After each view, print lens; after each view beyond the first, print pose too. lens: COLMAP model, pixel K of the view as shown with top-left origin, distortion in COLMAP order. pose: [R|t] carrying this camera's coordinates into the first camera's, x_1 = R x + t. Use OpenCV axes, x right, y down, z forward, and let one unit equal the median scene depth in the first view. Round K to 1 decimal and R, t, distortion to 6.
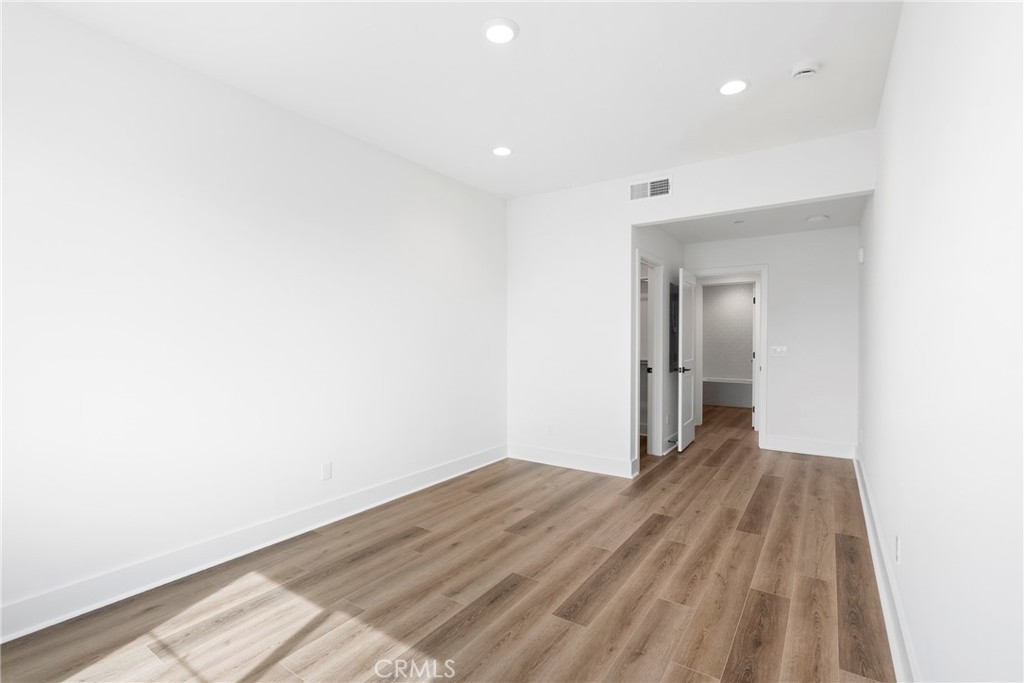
lens RADIAL K [[474.6, 0, 512.0], [0, 474.6, 341.5], [0, 0, 1]] dist [0.003582, 0.000606]
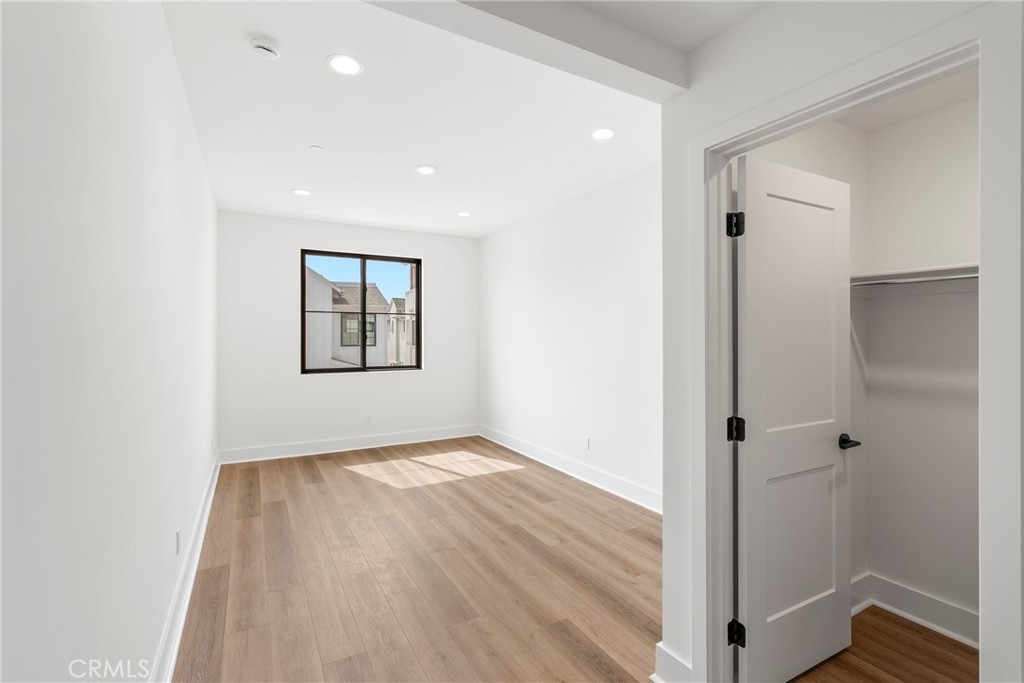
lens RADIAL K [[474.6, 0, 512.0], [0, 474.6, 341.5], [0, 0, 1]] dist [0.003582, 0.000606]
pose [[-0.462885, 0.010107, -0.886361, 1.004748], [0.001675, 0.999943, 0.010528, -0.041899], [0.886417, 0.003388, -0.462875, 1.560351]]
